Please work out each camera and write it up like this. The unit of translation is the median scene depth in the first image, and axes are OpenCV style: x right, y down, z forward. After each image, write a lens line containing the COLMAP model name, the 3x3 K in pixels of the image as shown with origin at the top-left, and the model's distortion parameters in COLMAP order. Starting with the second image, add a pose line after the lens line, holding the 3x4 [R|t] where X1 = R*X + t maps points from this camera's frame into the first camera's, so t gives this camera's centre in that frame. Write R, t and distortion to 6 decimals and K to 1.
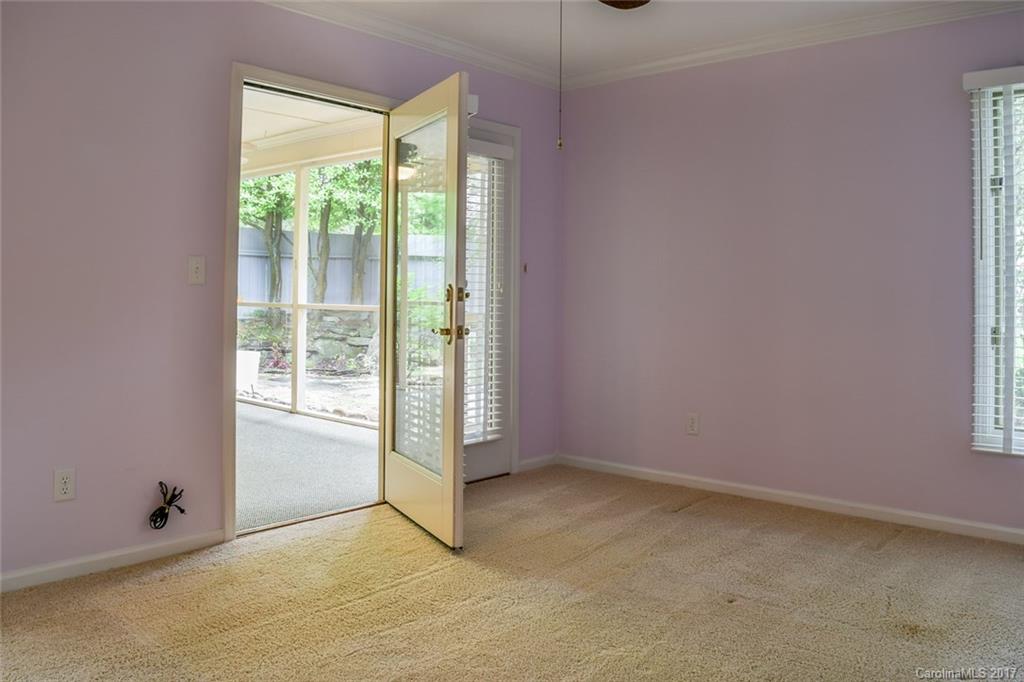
lens RADIAL K [[830.5, 0, 514.0], [0, 830.5, 295.5], [0, 0, 1]] dist [-0.073478, 0.006310]
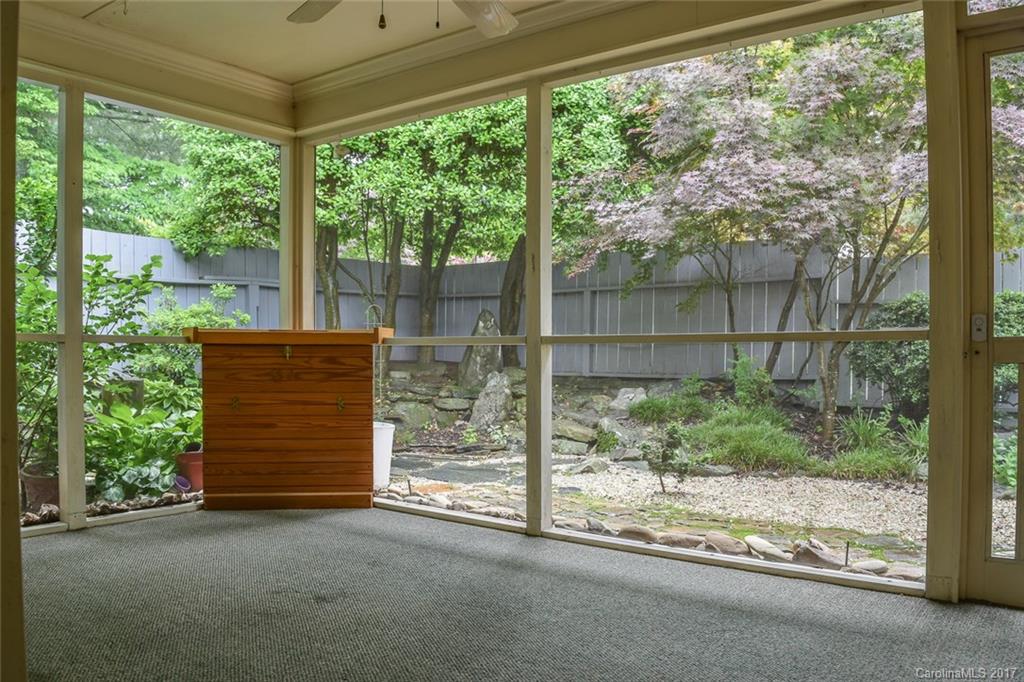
lens RADIAL K [[814.5, 0, 512.2], [0, 814.5, 361.8], [0, 0, 1]] dist [-0.081028, 0.004515]
pose [[0.996490, -0.011281, 0.082943, -0.221410], [0.010936, 0.999930, 0.004608, 0.017895], [-0.082989, -0.003684, 0.996544, 0.324093]]
